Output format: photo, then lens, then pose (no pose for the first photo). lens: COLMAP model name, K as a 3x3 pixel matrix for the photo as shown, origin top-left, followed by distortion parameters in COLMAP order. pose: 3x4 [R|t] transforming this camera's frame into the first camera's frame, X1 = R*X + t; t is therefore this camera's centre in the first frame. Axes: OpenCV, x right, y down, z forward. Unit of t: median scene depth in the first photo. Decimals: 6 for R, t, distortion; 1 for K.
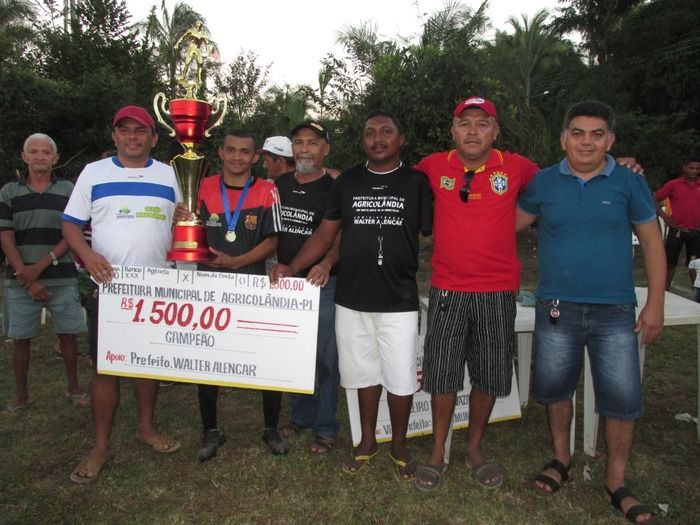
lens RADIAL K [[572.0, 0, 350.0], [0, 572.0, 262.5], [0, 0, 1]] dist [-0.038736, 0.008143]
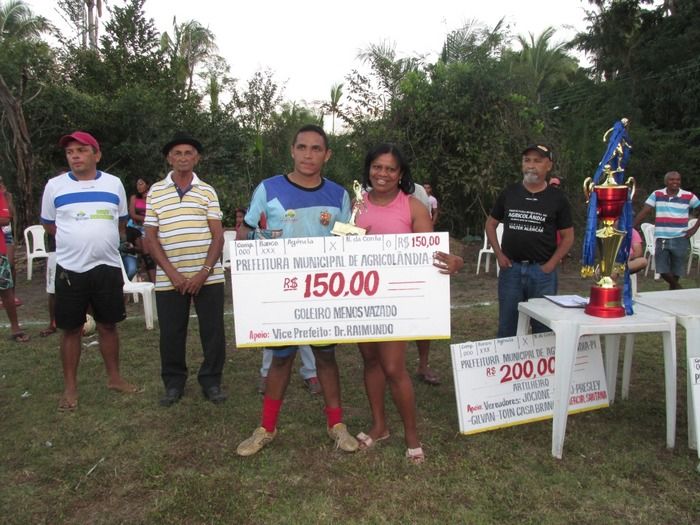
lens RADIAL K [[572.0, 0, 350.0], [0, 572.0, 262.5], [0, 0, 1]] dist [-0.038736, 0.008143]
pose [[0.999989, 0.002563, -0.004009, -0.033914], [-0.002661, 0.999690, -0.024768, 0.003537], [0.003944, 0.024778, 0.999685, -0.011628]]
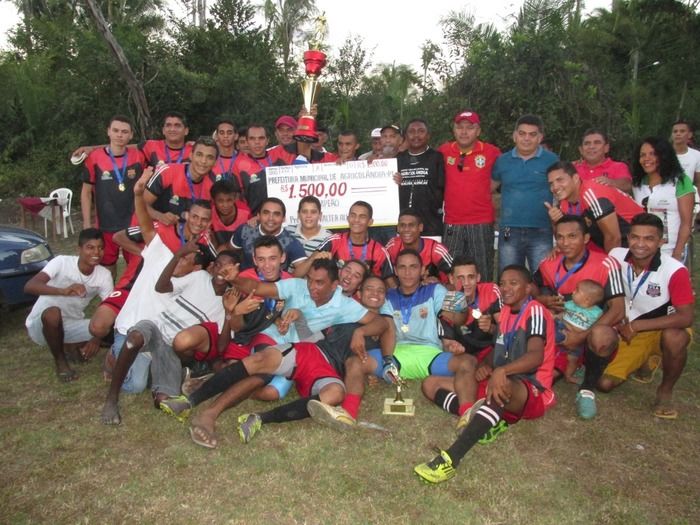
lens RADIAL K [[572.0, 0, 350.0], [0, 572.0, 262.5], [0, 0, 1]] dist [-0.038736, 0.008143]
pose [[0.983454, 0.028018, -0.178978, 0.022738], [-0.019969, 0.998713, 0.046617, 0.013991], [0.180053, -0.042271, 0.982748, -0.114124]]
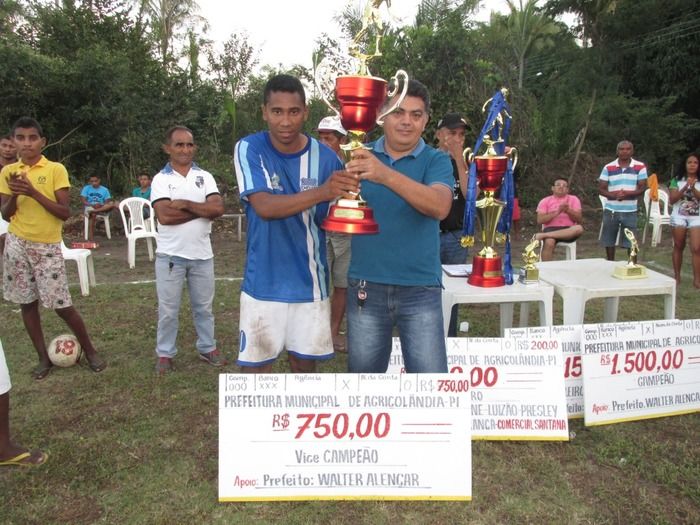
lens RADIAL K [[572.0, 0, 350.0], [0, 572.0, 262.5], [0, 0, 1]] dist [-0.038736, 0.008143]
pose [[0.999864, 0.007353, 0.014787, -0.001169], [-0.007855, 0.999386, 0.034152, 0.002534], [-0.014527, -0.034264, 0.999307, -0.013628]]
